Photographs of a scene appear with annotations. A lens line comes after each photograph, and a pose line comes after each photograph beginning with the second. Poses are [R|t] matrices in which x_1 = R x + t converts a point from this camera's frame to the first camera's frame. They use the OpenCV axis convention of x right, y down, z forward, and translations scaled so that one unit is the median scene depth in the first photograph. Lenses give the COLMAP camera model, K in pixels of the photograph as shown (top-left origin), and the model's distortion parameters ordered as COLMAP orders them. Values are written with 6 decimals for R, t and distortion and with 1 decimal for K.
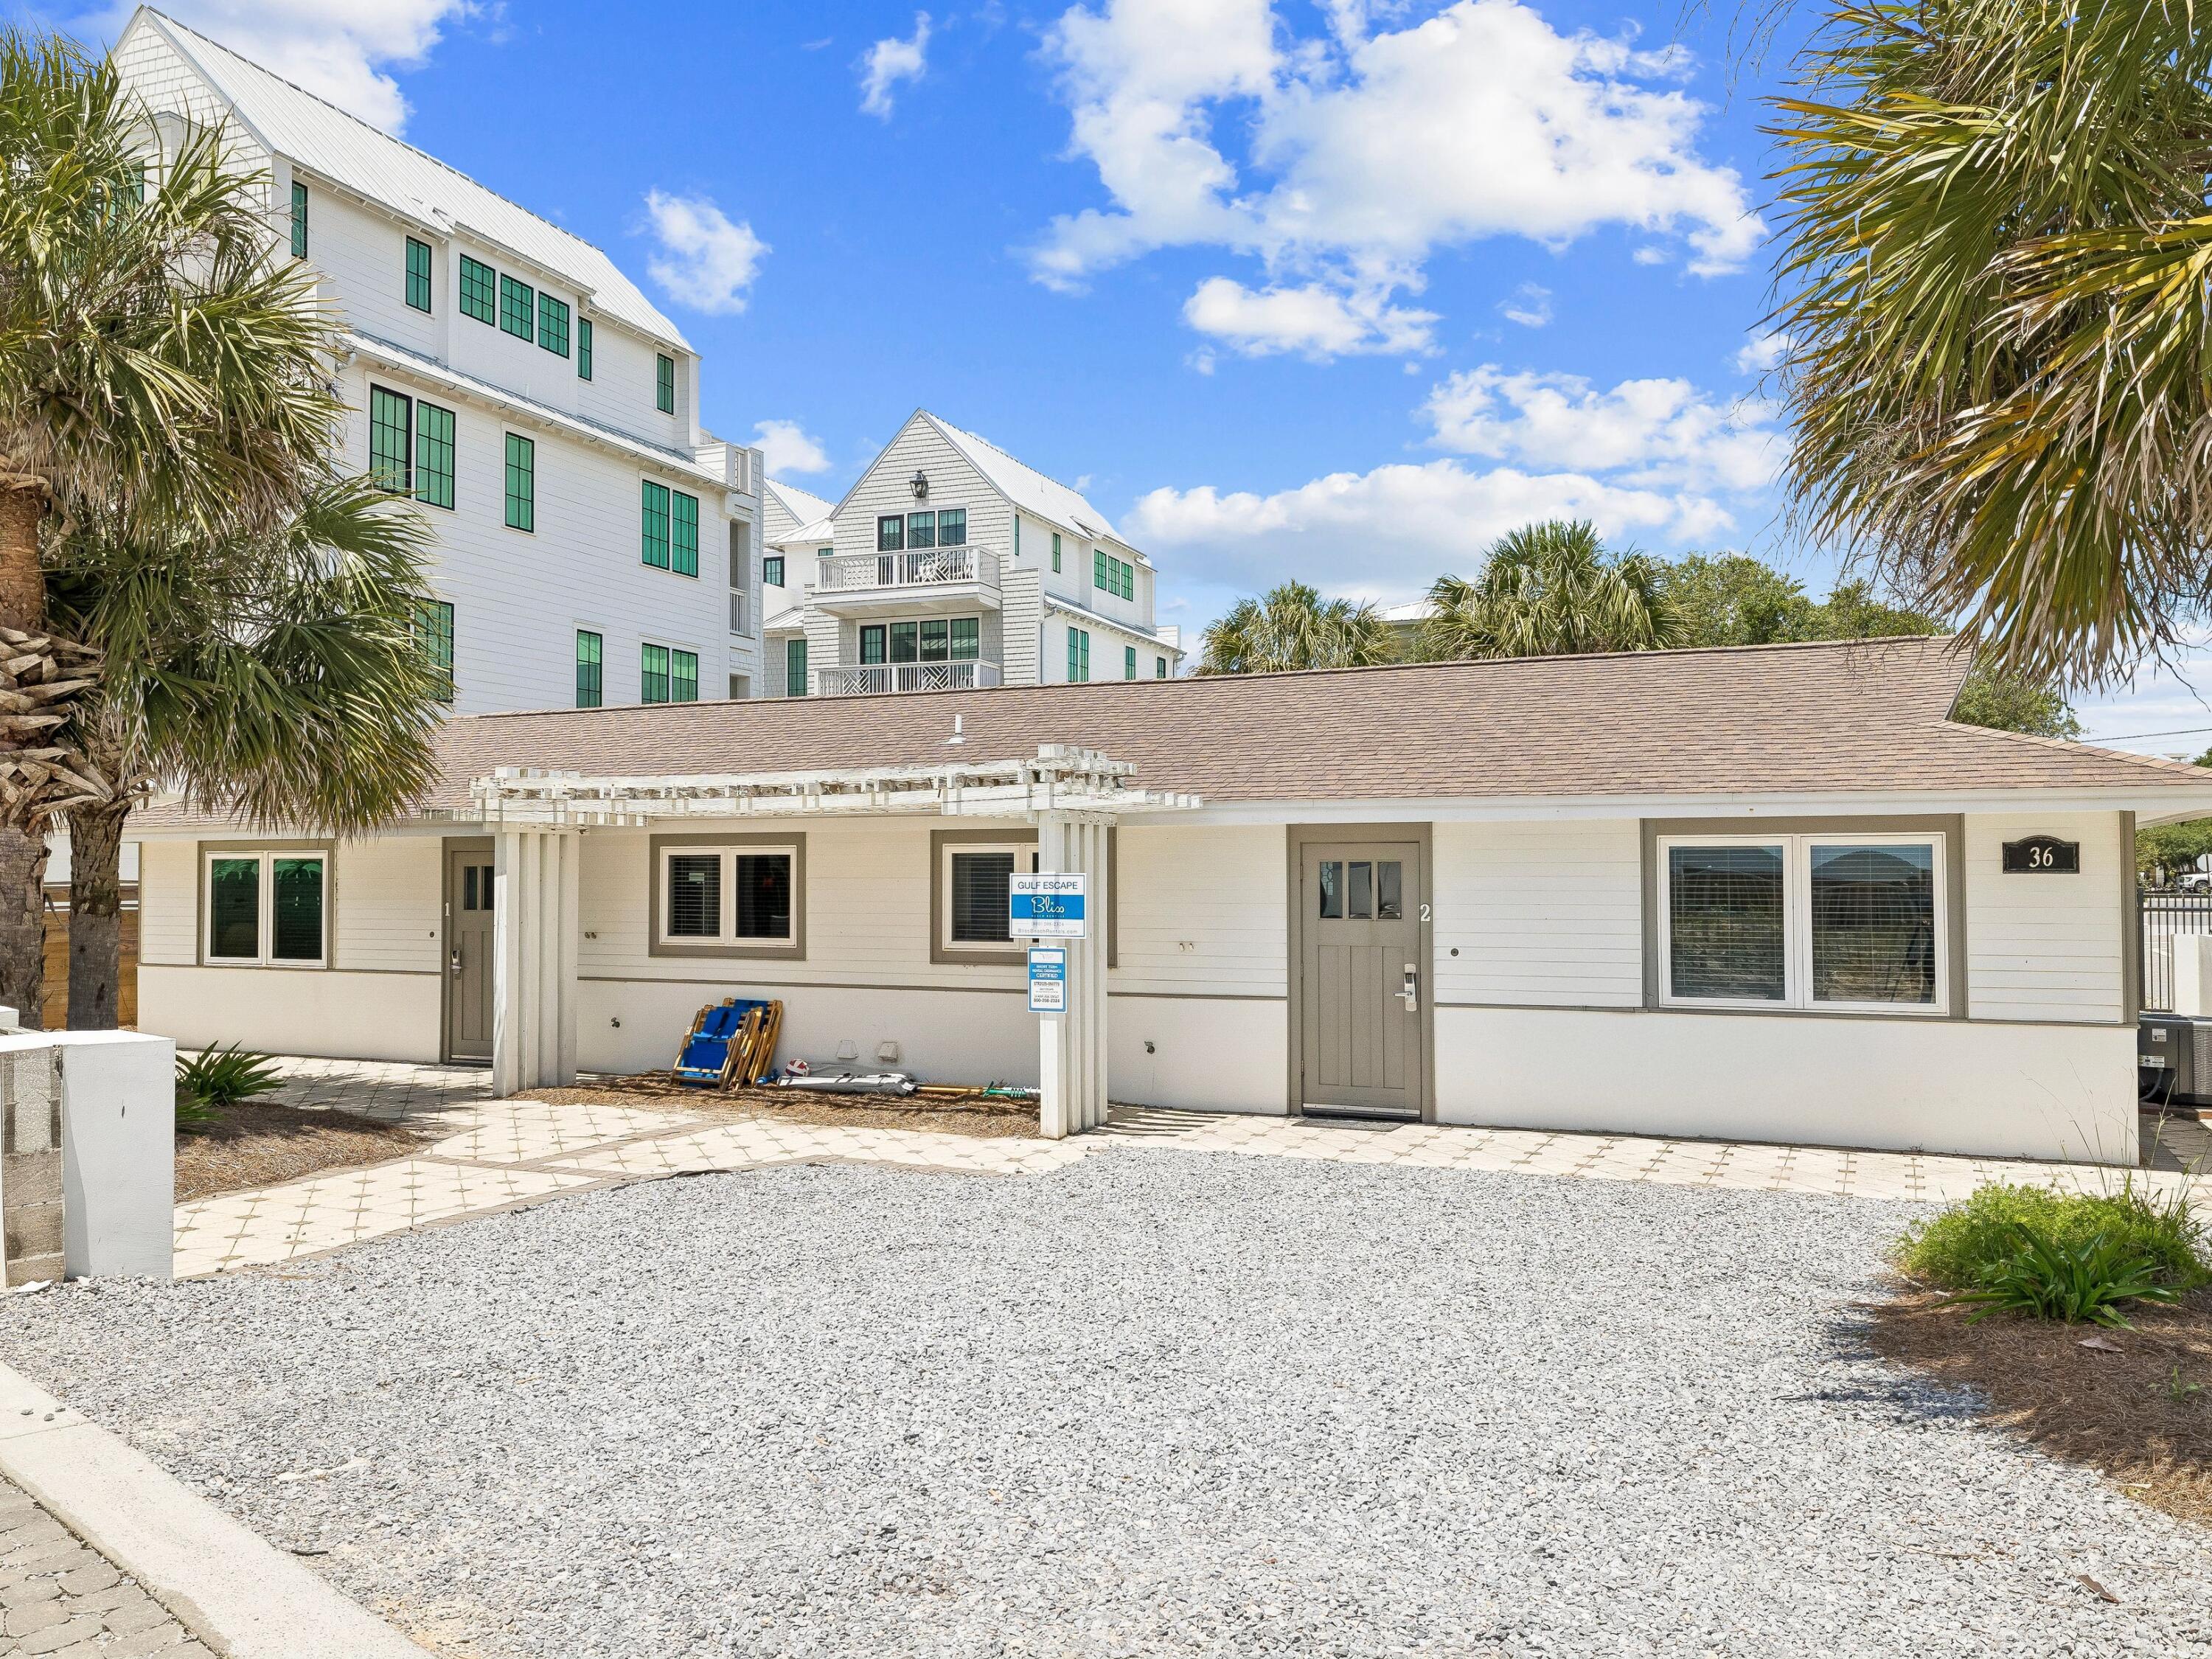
lens RADIAL K [[1587.3, 0, 1106.0], [0, 1587.3, 877.8], [0, 0, 1]] dist [0.002009, -0.000713]
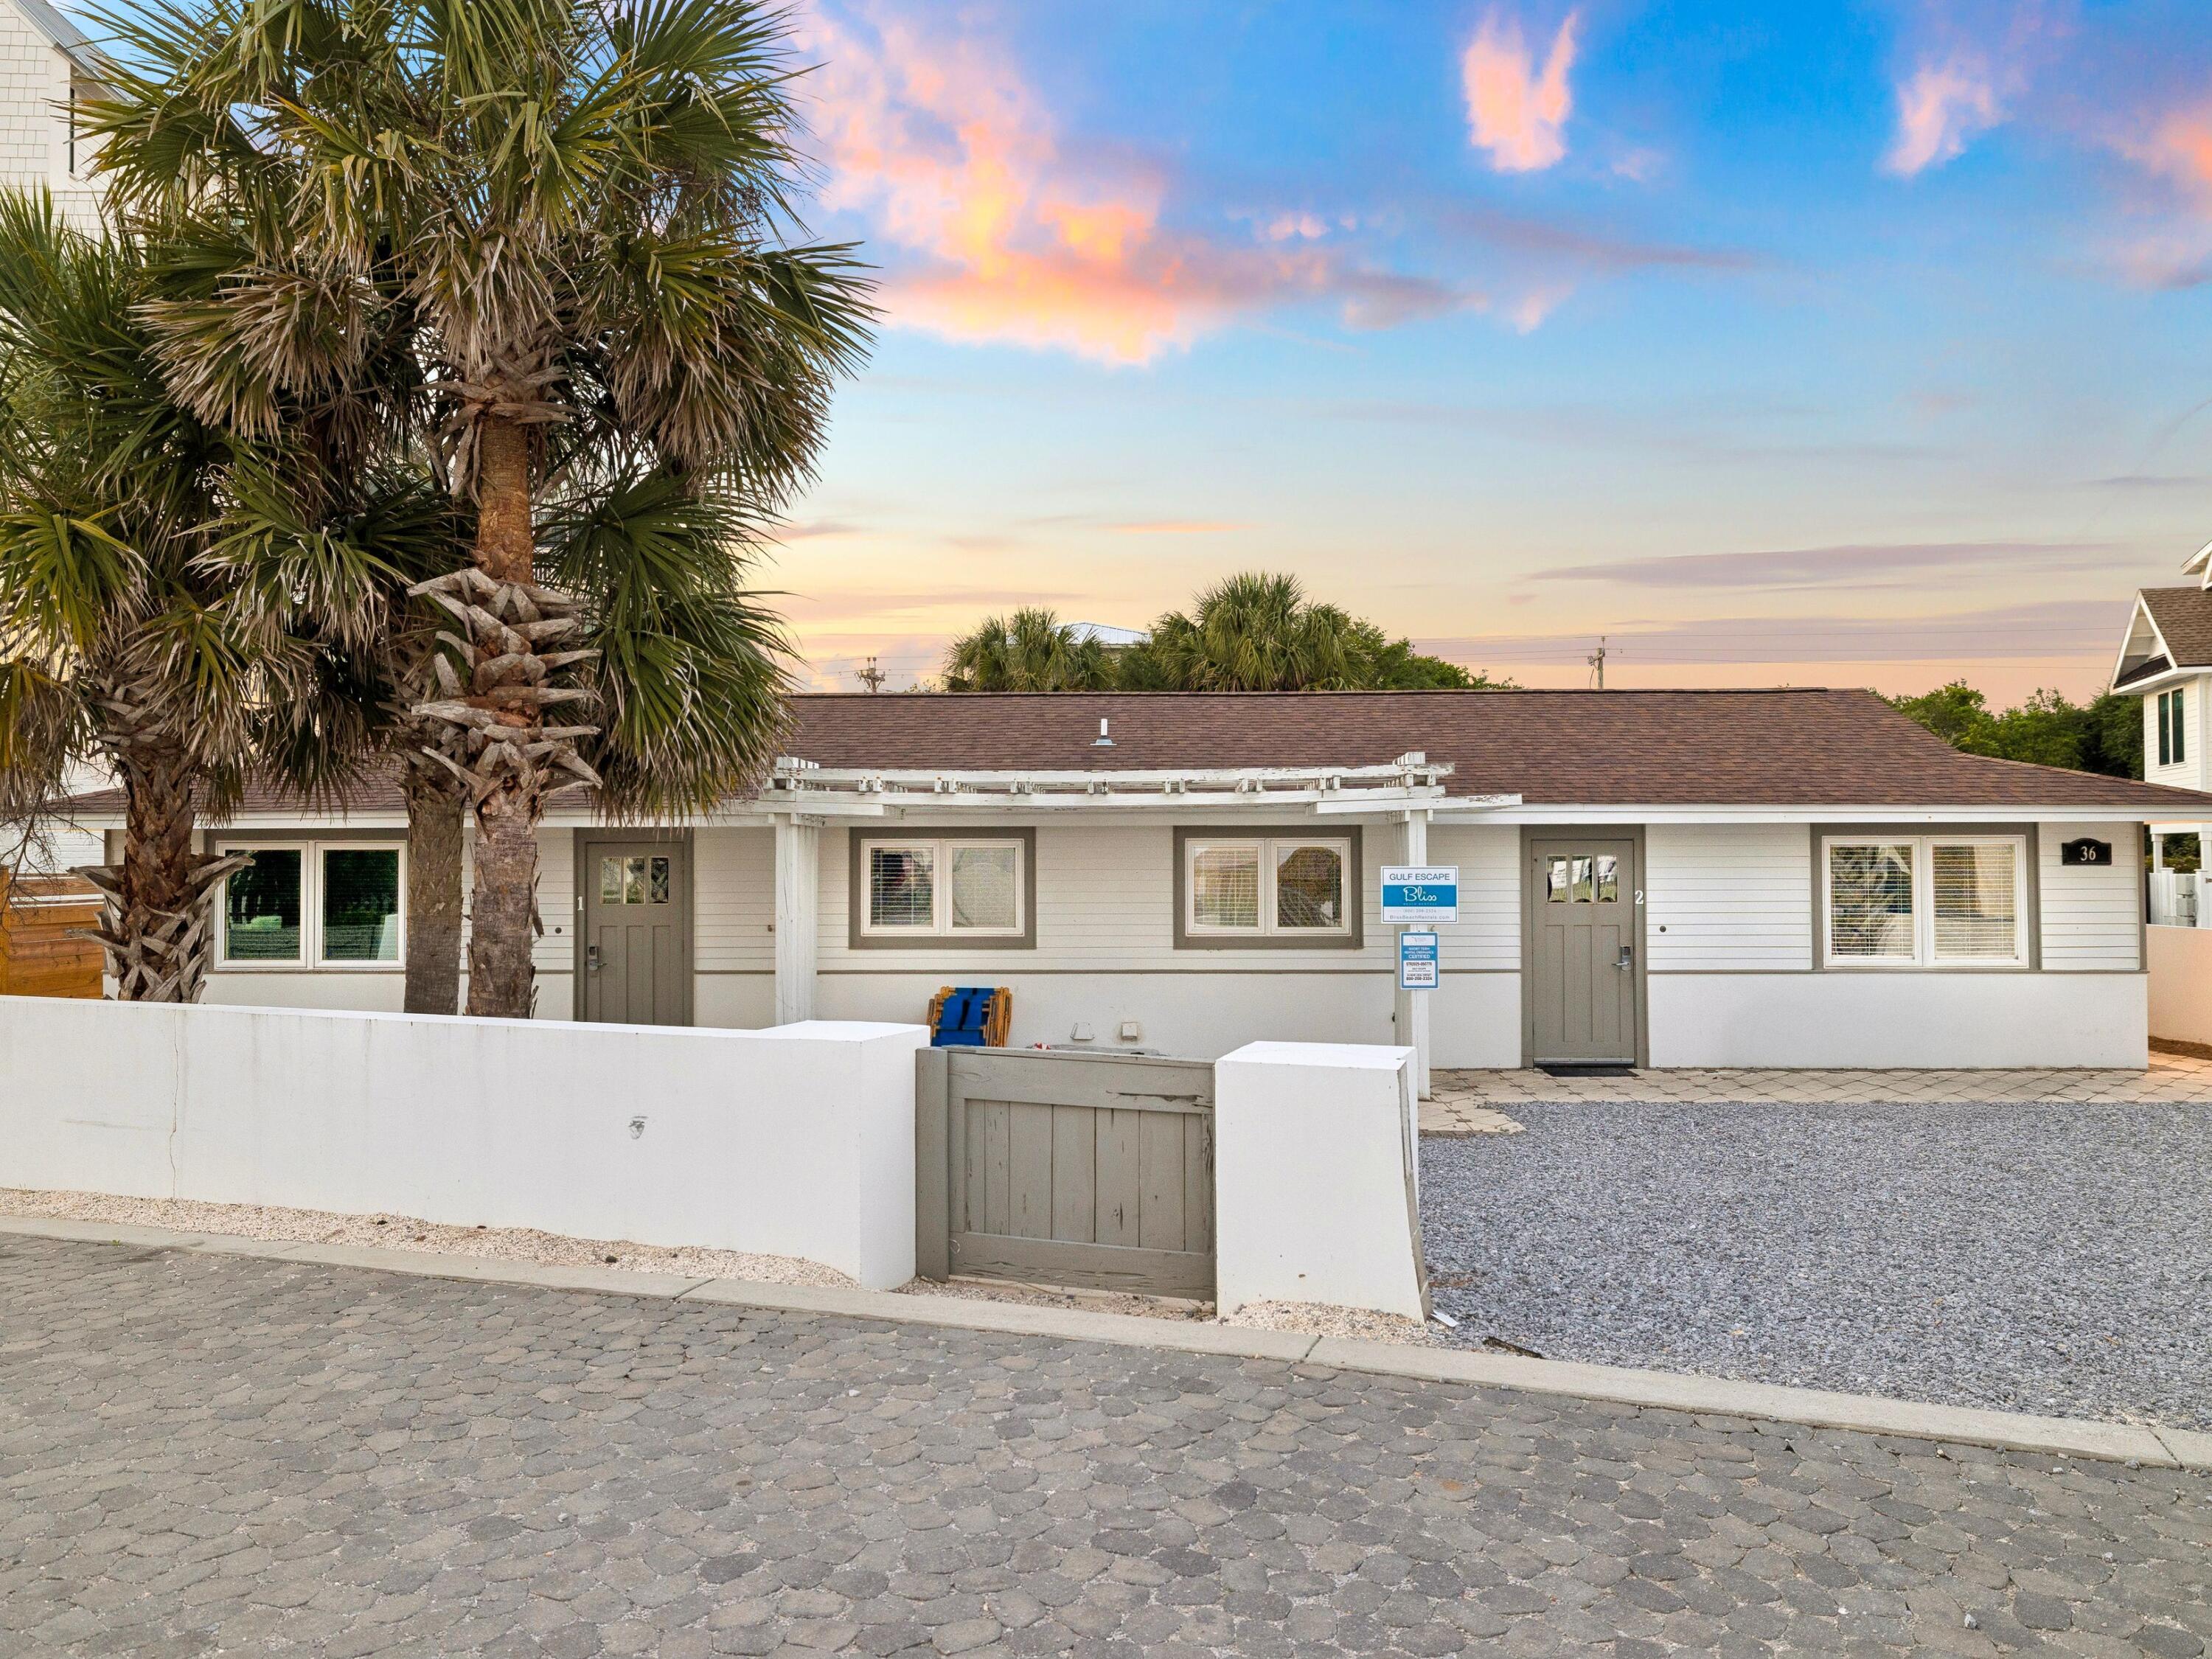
lens RADIAL K [[1388.0, 0, 1107.5], [0, 1388.0, 916.3], [0, 0, 1]] dist [-0.000833, -0.000162]
pose [[0.932607, -0.014898, 0.360586, -0.598065], [0.002112, 0.999356, 0.035827, -0.002886], [-0.360888, -0.032651, 0.932038, 0.157707]]
